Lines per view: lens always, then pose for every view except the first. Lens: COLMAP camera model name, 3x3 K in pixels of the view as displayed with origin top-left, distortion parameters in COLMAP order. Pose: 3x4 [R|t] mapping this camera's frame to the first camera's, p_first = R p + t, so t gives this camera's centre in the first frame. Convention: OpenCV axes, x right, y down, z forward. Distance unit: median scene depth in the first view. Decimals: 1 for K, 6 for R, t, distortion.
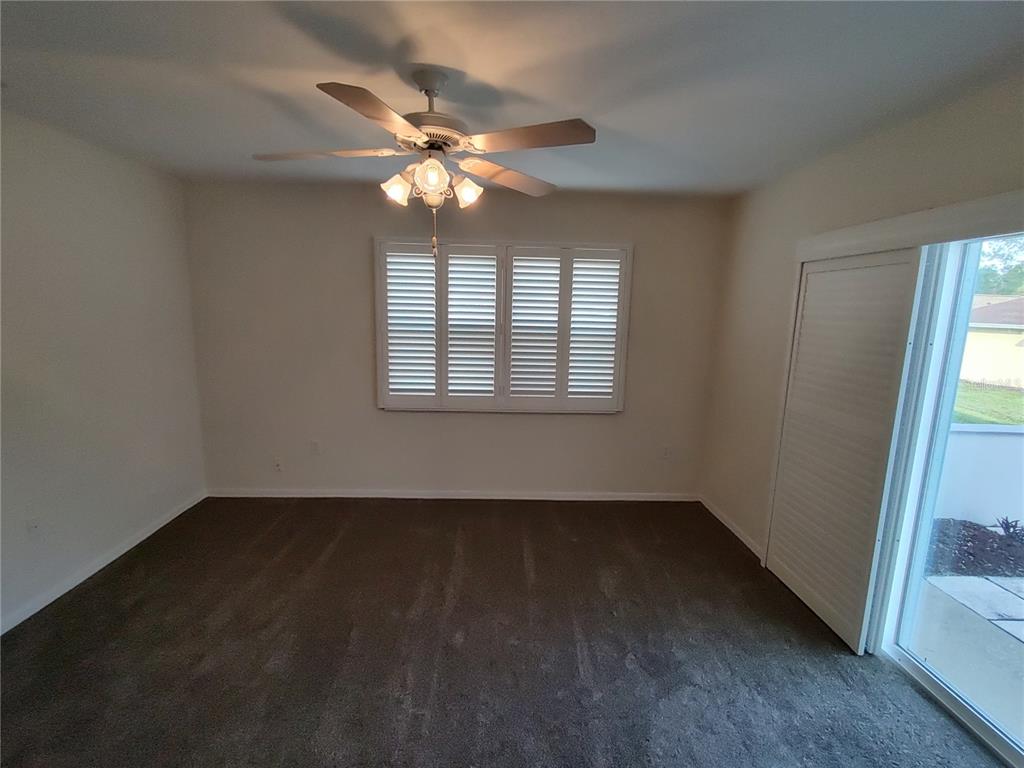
lens RADIAL K [[457.9, 0, 512.0], [0, 457.9, 384.0], [0, 0, 1]] dist [-0.001181, -0.000105]
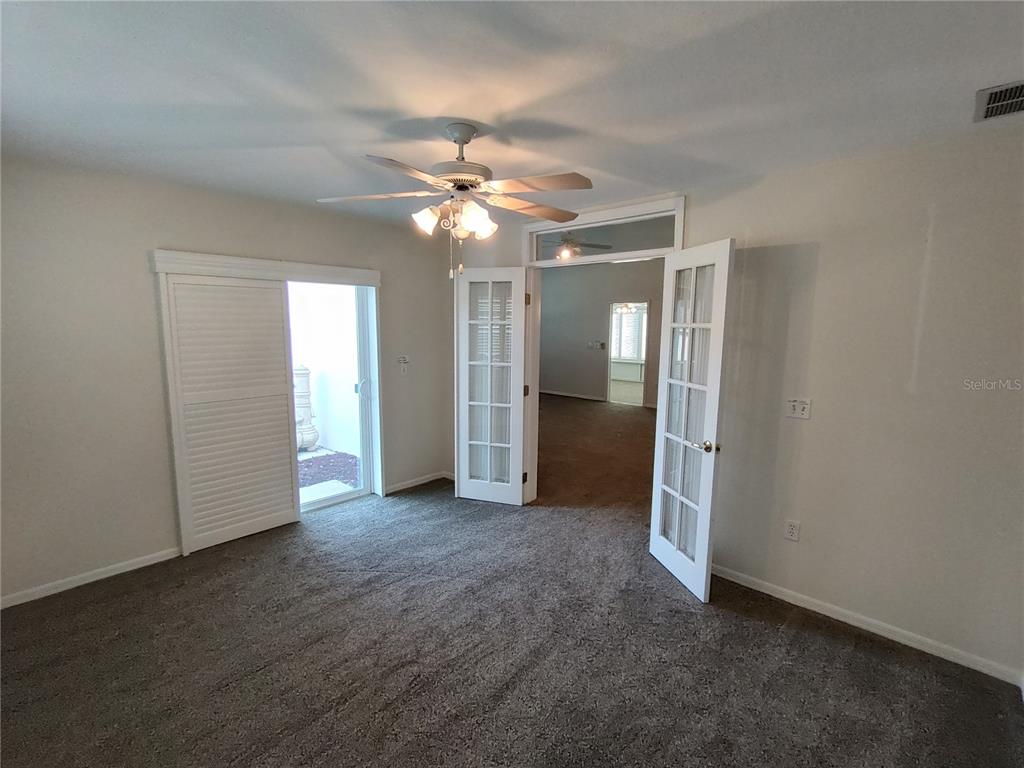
lens RADIAL K [[465.5, 0, 510.5], [0, 465.5, 382.8], [0, 0, 1]] dist [-0.002432, 0.000426]
pose [[-0.702404, -0.128862, 0.700017, -0.564085], [0.087869, 0.960254, 0.264936, -0.169900], [-0.706334, 0.247602, -0.663163, 0.891040]]
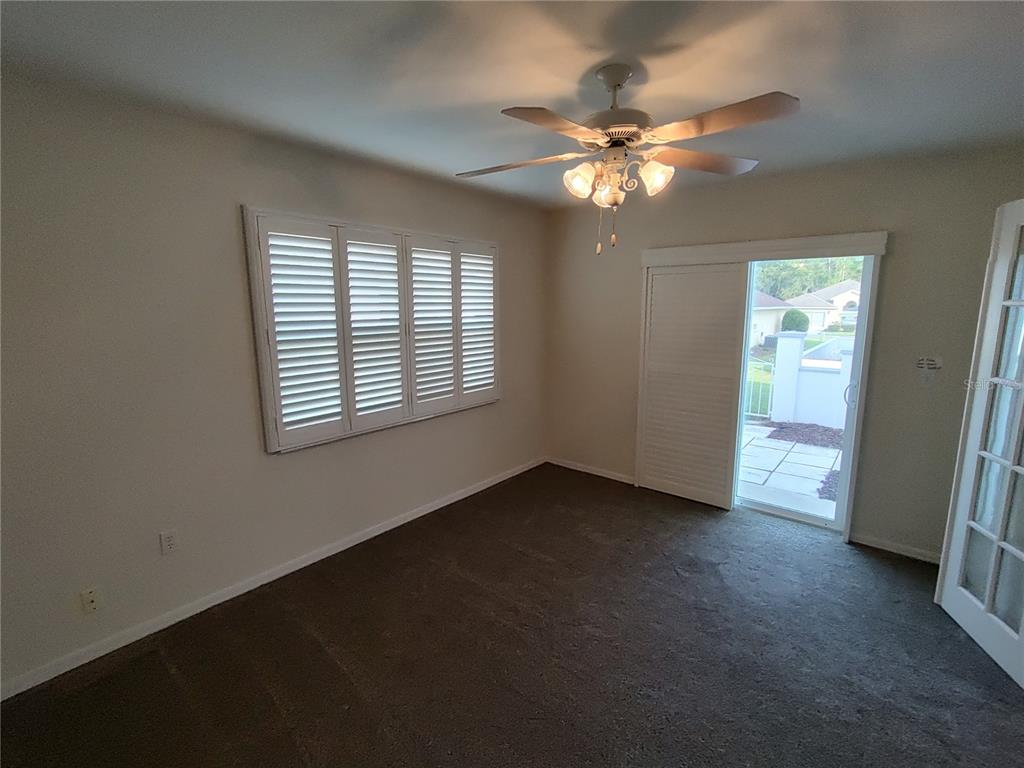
lens RADIAL K [[465.5, 0, 510.5], [0, 465.5, 382.8], [0, 0, 1]] dist [-0.002432, 0.000426]
pose [[0.670868, -0.150526, 0.726139, -0.558562], [0.141640, 0.987165, 0.073776, -0.055863], [-0.727924, 0.053357, 0.683578, 0.248207]]
